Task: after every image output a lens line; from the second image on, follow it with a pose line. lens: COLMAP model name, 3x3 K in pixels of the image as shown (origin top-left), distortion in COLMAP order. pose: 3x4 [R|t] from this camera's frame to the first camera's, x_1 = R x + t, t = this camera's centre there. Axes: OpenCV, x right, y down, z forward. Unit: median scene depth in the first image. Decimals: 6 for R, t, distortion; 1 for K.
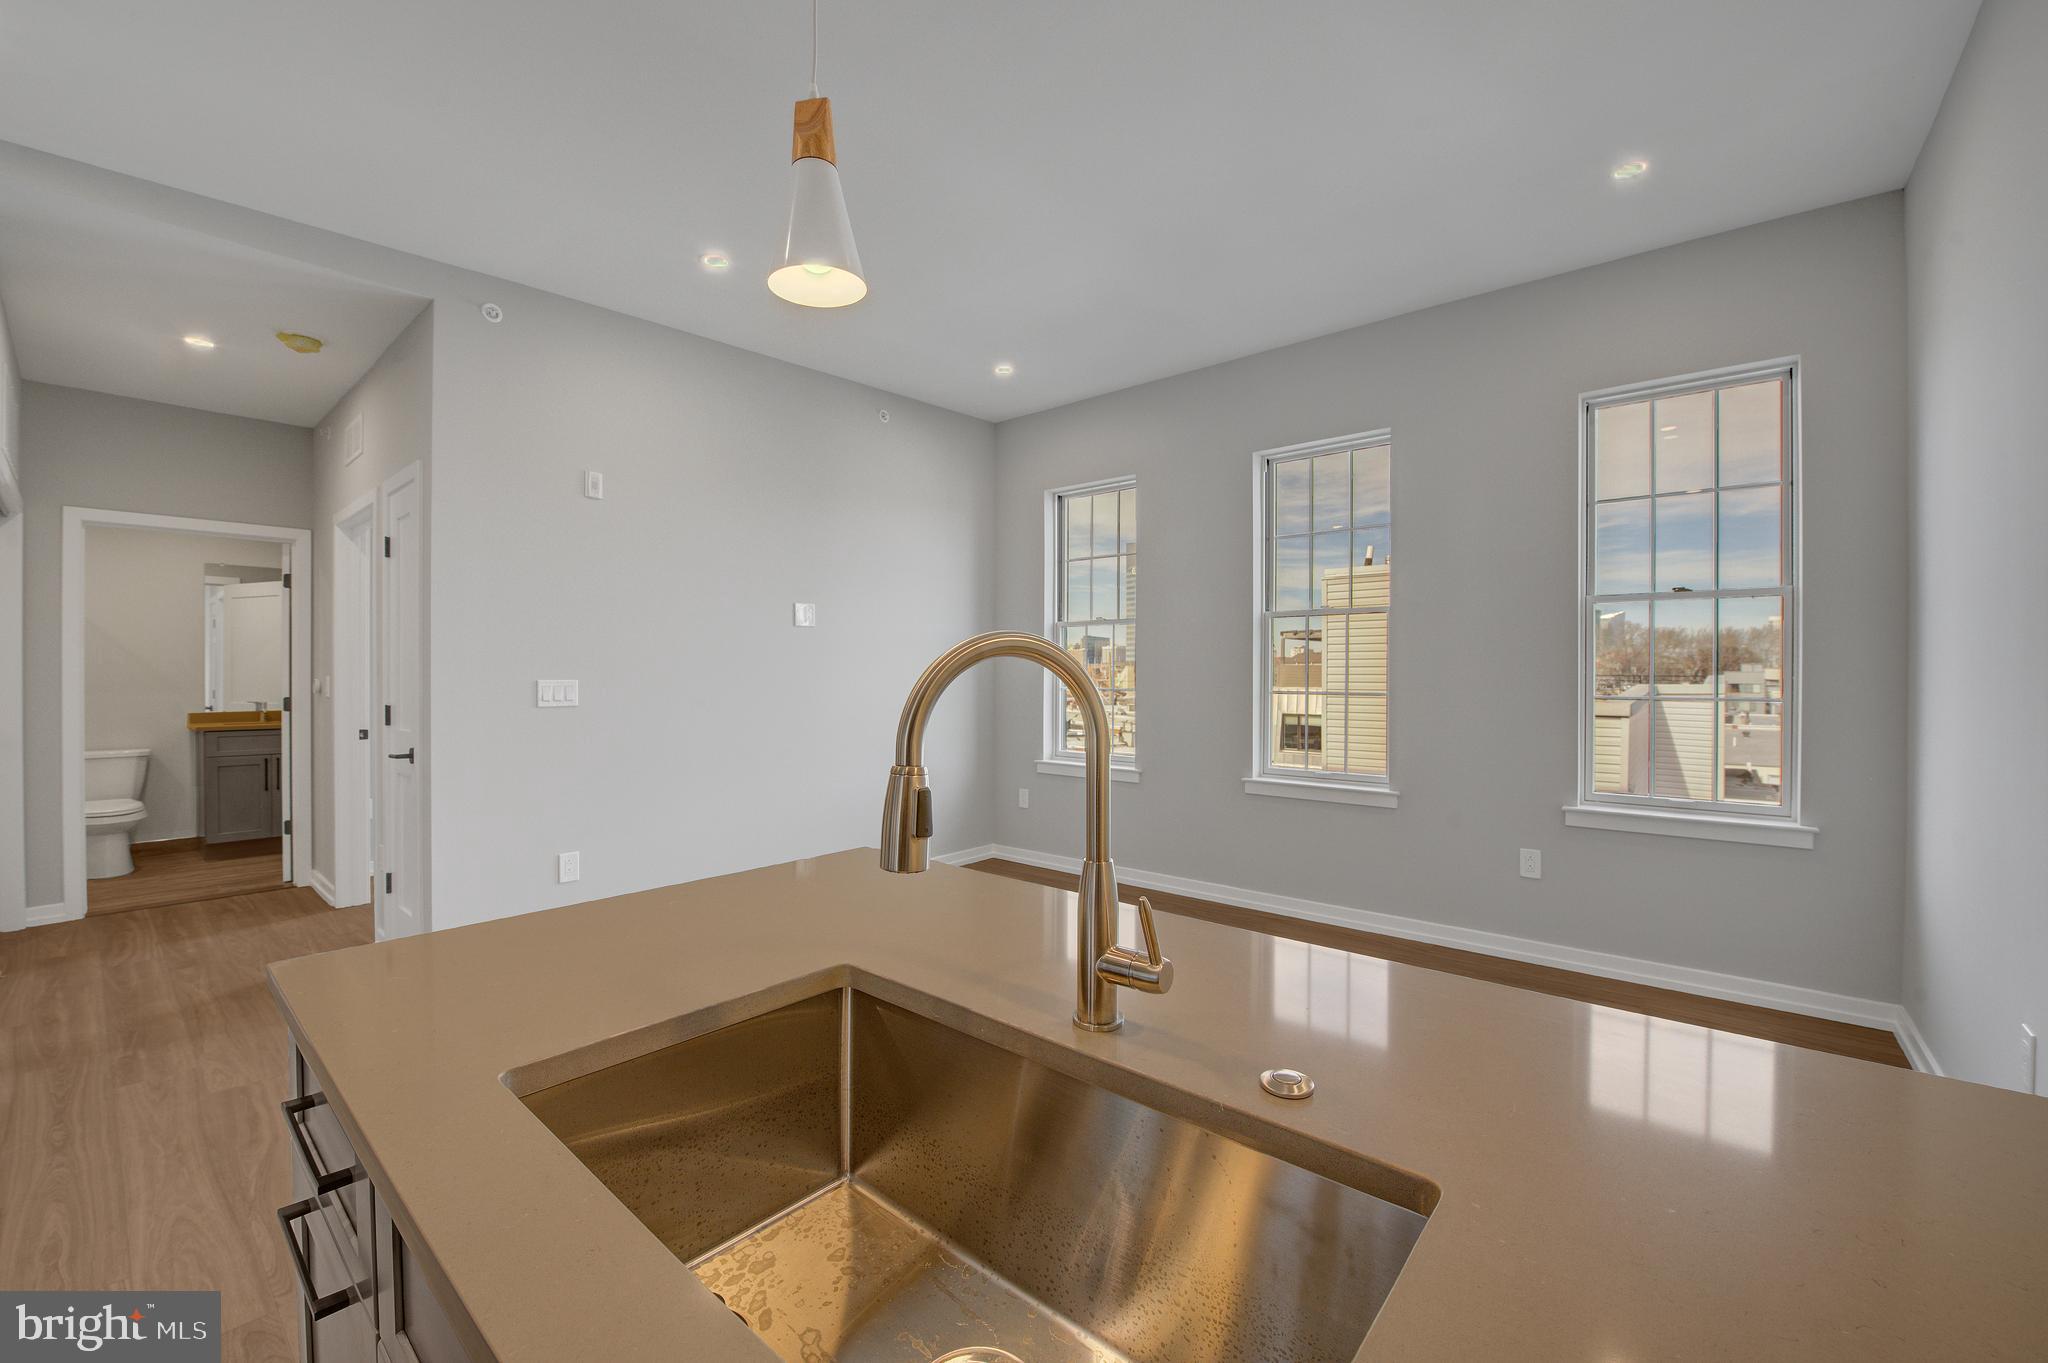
lens RADIAL K [[820.7, 0, 1019.2], [0, 820.7, 676.7], [0, 0, 1]] dist [-0.019103, -0.000073]
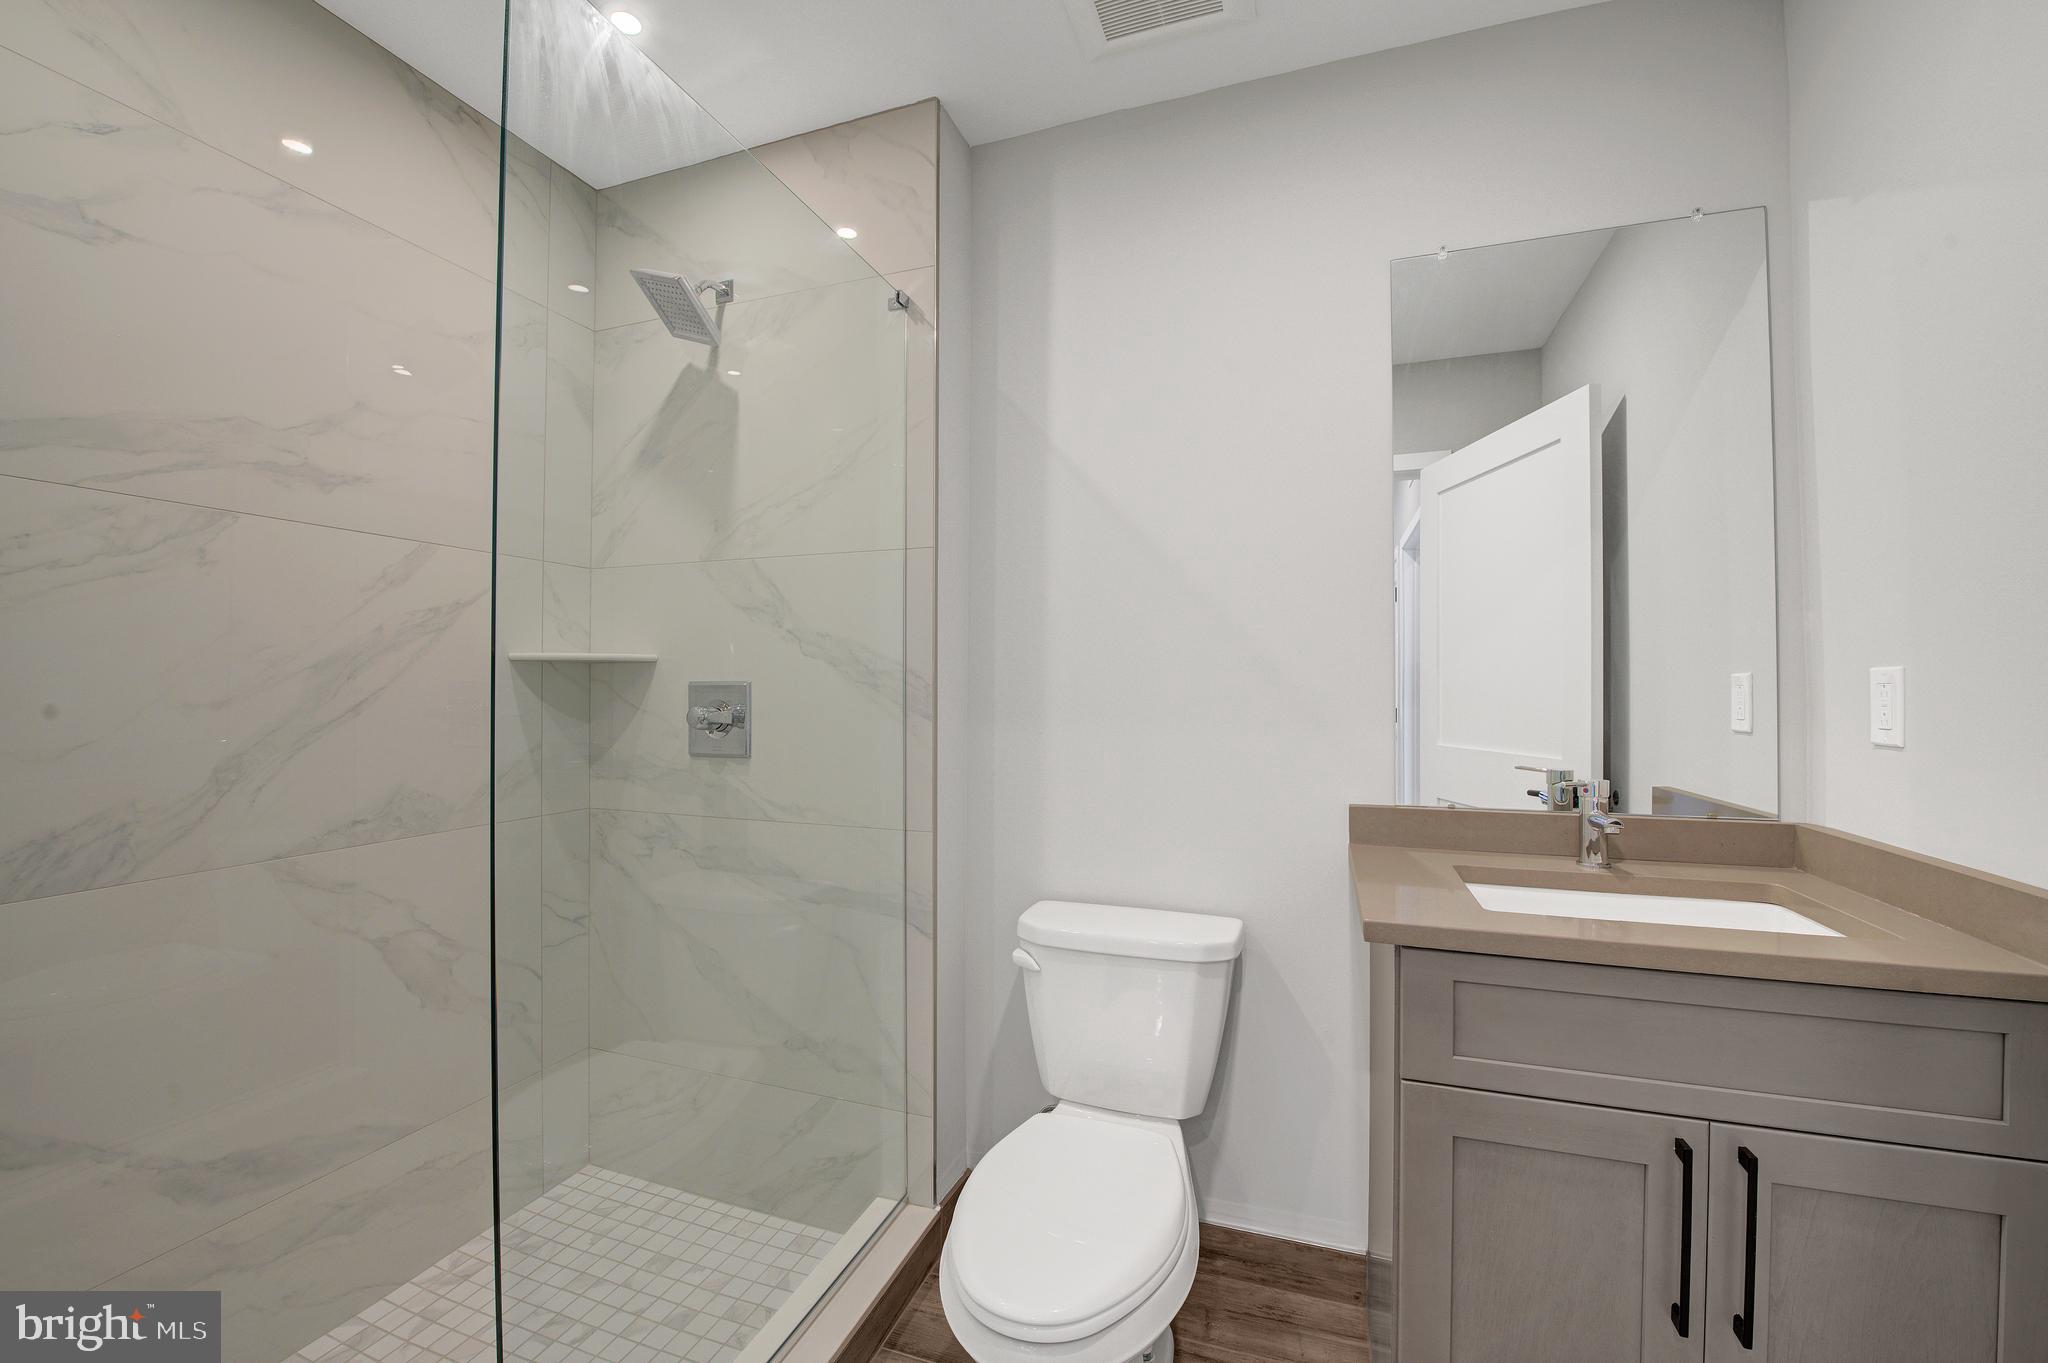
lens RADIAL K [[820.7, 0, 1019.2], [0, 820.7, 676.7], [0, 0, 1]] dist [-0.019103, -0.000073]
pose [[0.363424, -0.009615, -0.931574, -0.946540], [0.000975, 0.999950, -0.009940, 0.004758], [0.931623, 0.002704, 0.363415, 0.924369]]
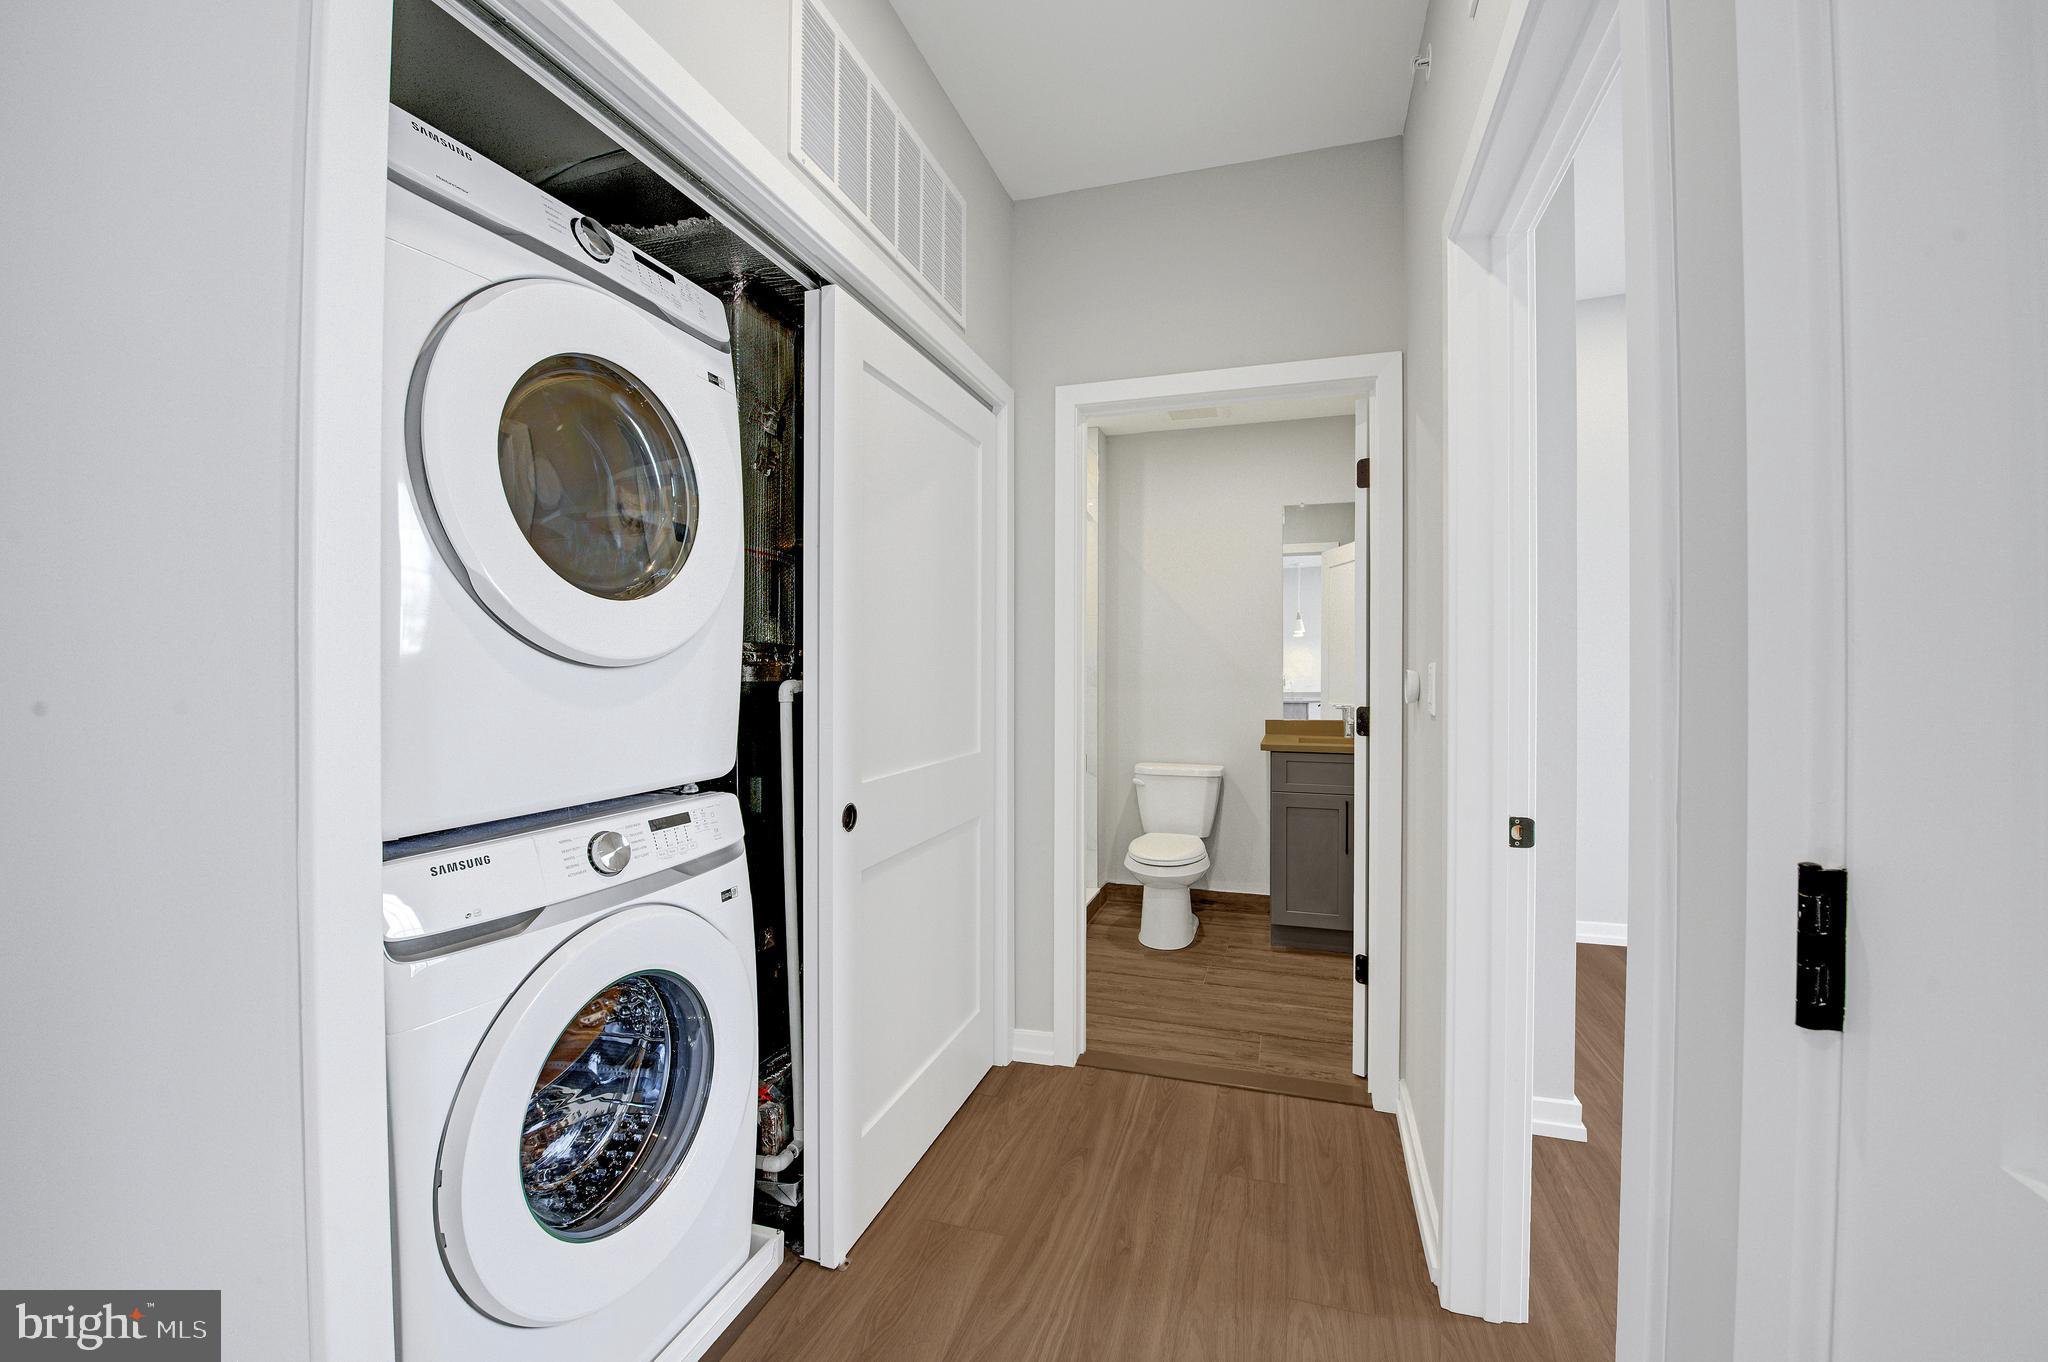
lens RADIAL K [[820.7, 0, 1019.2], [0, 820.7, 676.2], [0, 0, 1]] dist [-0.019103, -0.000073]
pose [[0.379133, 0.004572, -0.925331, -0.518899], [0.000332, 0.999987, 0.005077, 0.003588], [0.925342, -0.002232, 0.379127, 0.611456]]
